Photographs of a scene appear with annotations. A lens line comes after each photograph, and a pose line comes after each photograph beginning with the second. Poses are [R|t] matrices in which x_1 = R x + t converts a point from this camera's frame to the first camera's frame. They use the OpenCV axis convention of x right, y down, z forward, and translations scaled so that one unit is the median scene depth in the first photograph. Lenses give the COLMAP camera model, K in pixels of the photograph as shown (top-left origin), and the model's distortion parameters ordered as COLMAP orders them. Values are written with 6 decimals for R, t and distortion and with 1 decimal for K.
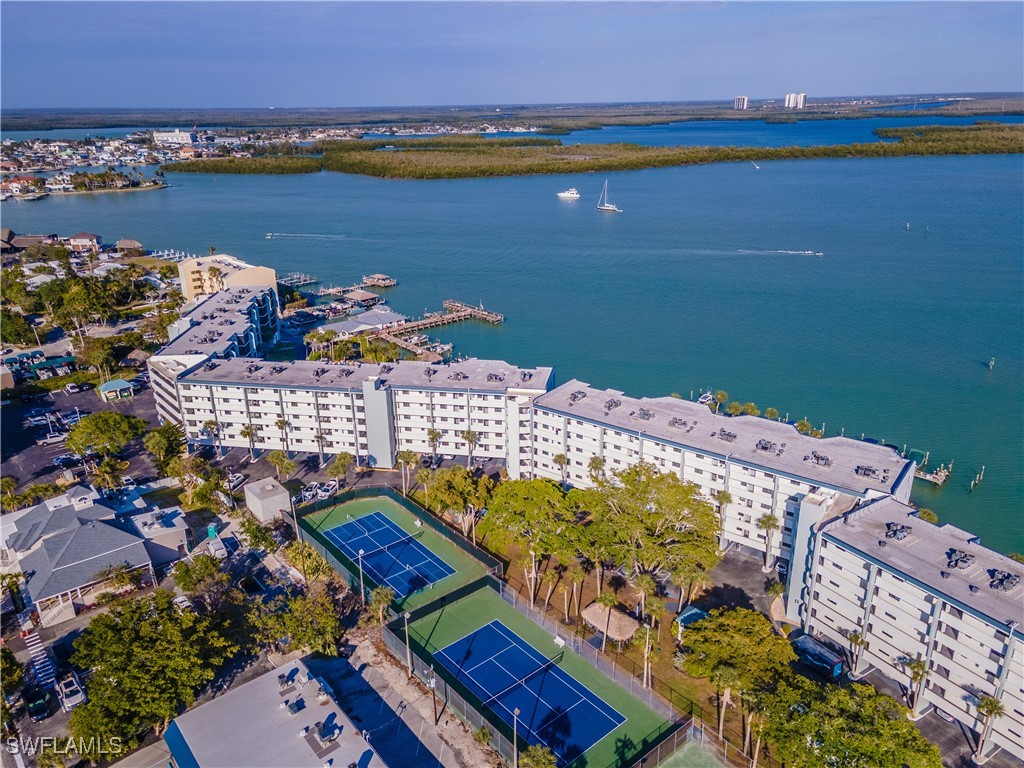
lens RADIAL K [[738.8, 0, 512.0], [0, 738.8, 384.0], [0, 0, 1]] dist [0.019238, 0.042804]
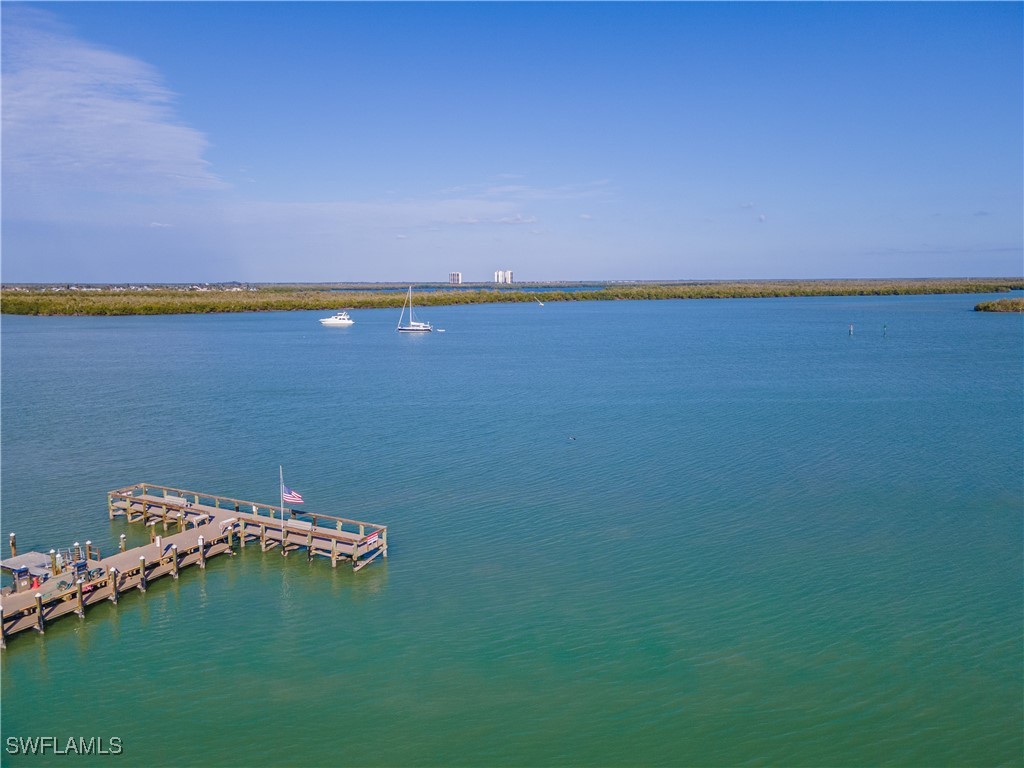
lens RADIAL K [[738.8, 0, 512.0], [0, 738.8, 384.0], [0, 0, 1]] dist [0.019238, 0.042804]
pose [[0.931547, -0.035304, 0.361904, -0.057237], [0.116222, 0.971976, -0.204339, -0.082690], [-0.344548, 0.232412, 0.909545, 0.741552]]
